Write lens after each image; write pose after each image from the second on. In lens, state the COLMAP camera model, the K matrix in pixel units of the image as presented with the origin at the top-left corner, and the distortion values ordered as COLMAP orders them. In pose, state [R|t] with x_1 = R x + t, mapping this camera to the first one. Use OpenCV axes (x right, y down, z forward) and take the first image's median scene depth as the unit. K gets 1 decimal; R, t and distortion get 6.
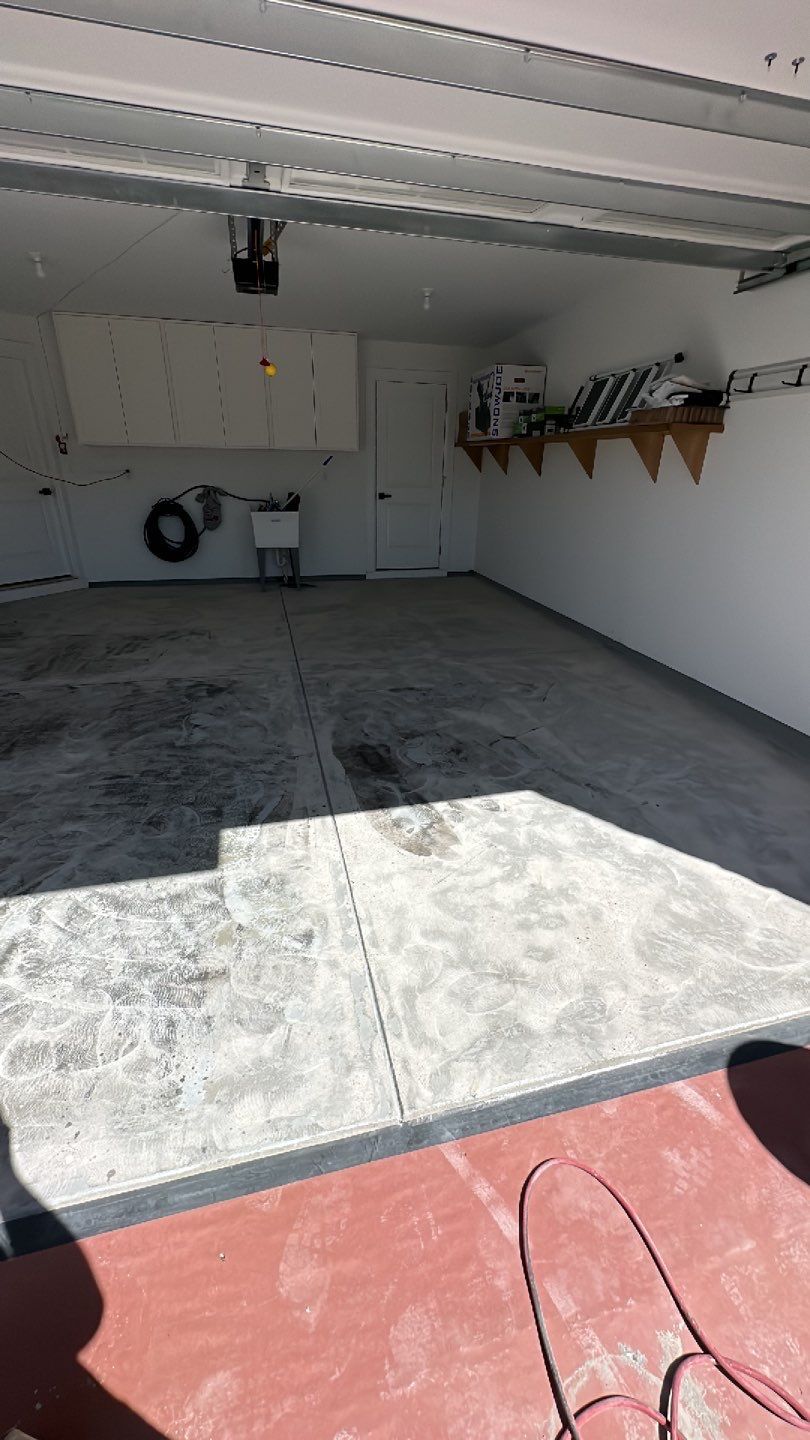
lens RADIAL K [[558.7, 0, 404.2], [0, 558.7, 716.1], [0, 0, 1]] dist [-0.002711, 0.001496]
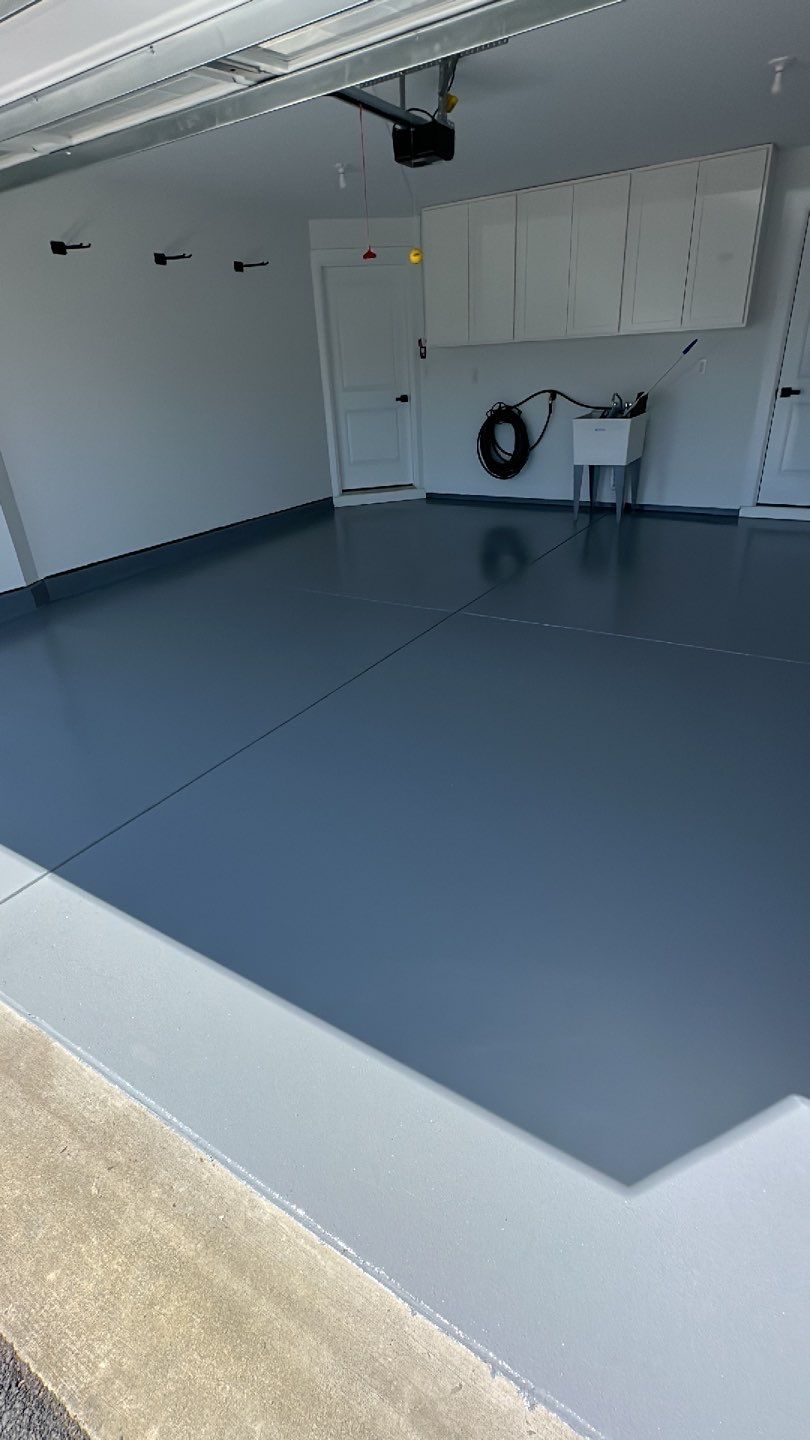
lens RADIAL K [[694.1, 0, 405.5], [0, 694.1, 718.6], [0, 0, 1]] dist [-0.002693, 0.000888]
pose [[0.682253, 0.288145, -0.671940, 0.631546], [-0.242355, 0.956229, 0.163981, -0.101159], [0.689779, 0.050971, 0.722224, 0.233474]]
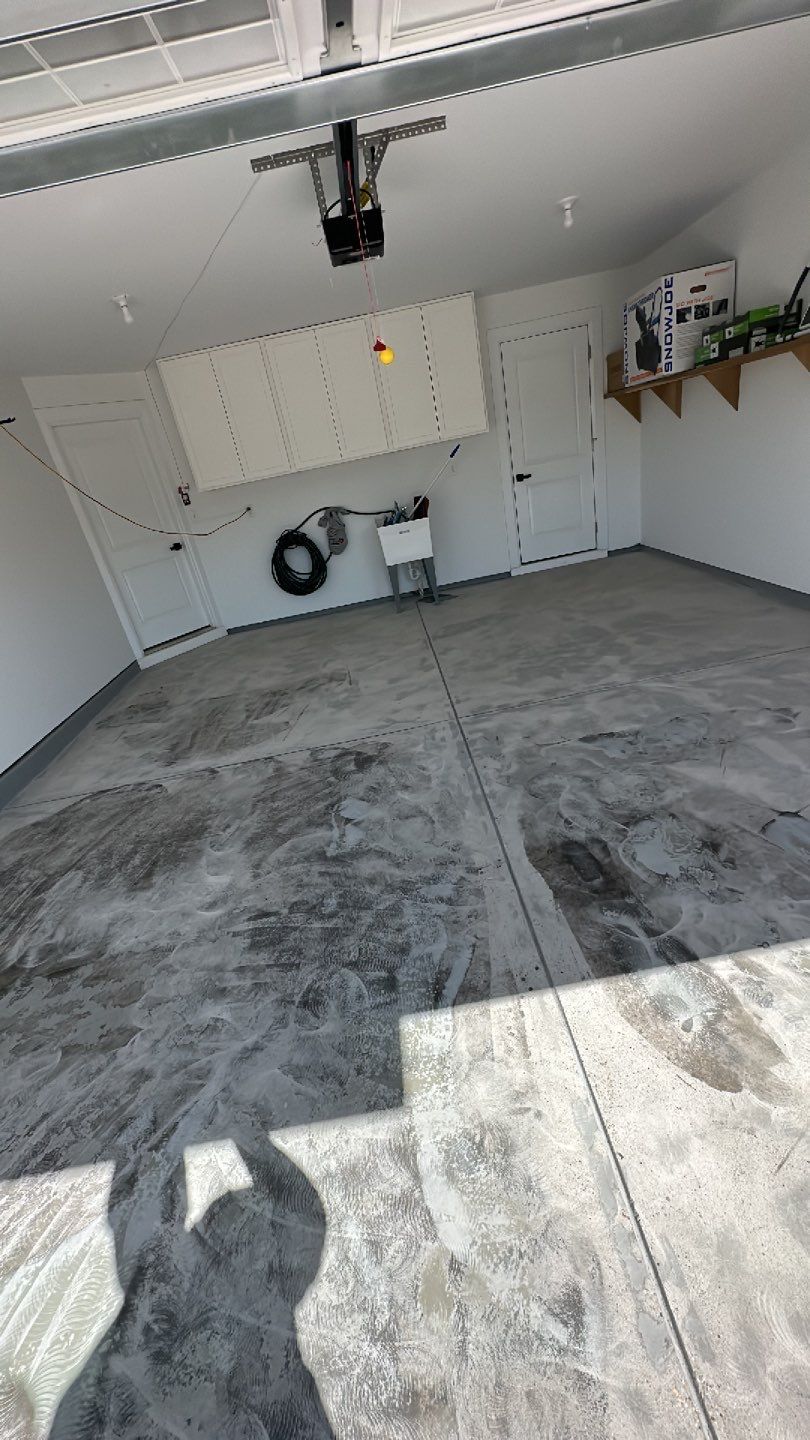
lens RADIAL K [[558.7, 0, 403.6], [0, 558.7, 716.7], [0, 0, 1]] dist [-0.002711, 0.001496]
pose [[0.962699, -0.103676, -0.249923, -0.073161], [0.111298, 0.993650, 0.016524, -0.132215], [0.246623, -0.043724, 0.968125, 0.231641]]
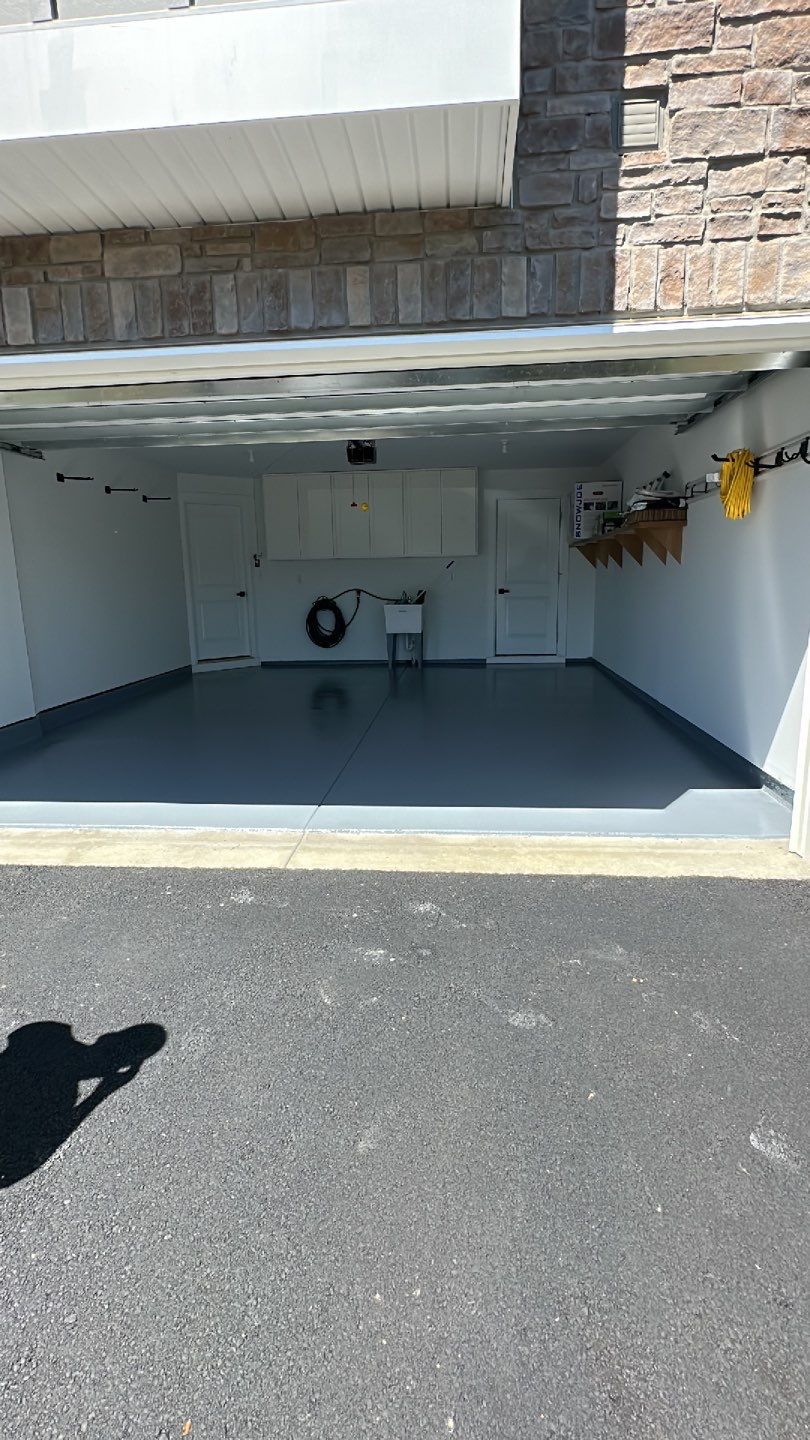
lens RADIAL K [[694.1, 0, 409.7], [0, 694.1, 719.3], [0, 0, 1]] dist [-0.002693, 0.000888]
pose [[0.945440, 0.029656, -0.324444, 0.497582], [-0.101005, 0.973462, -0.205351, 0.330681], [0.309744, 0.226917, 0.923345, -0.592642]]
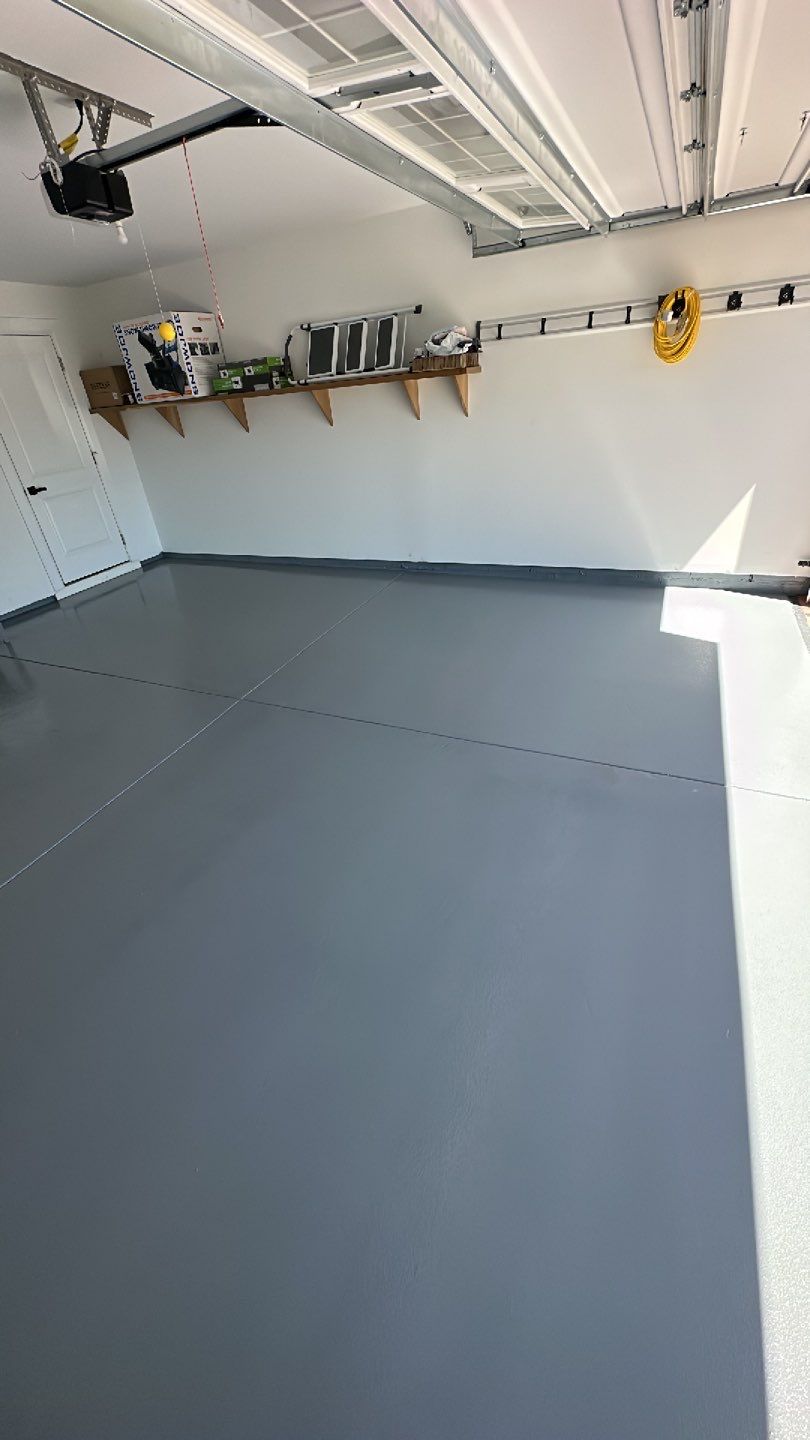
lens RADIAL K [[545.4, 0, 408.3], [0, 545.4, 711.2], [0, 0, 1]] dist [0.001340, -0.000007]
pose [[0.607444, -0.475411, 0.636393, -0.698323], [0.416780, 0.872753, 0.254160, -0.214438], [-0.676244, 0.110848, 0.728290, 0.283499]]
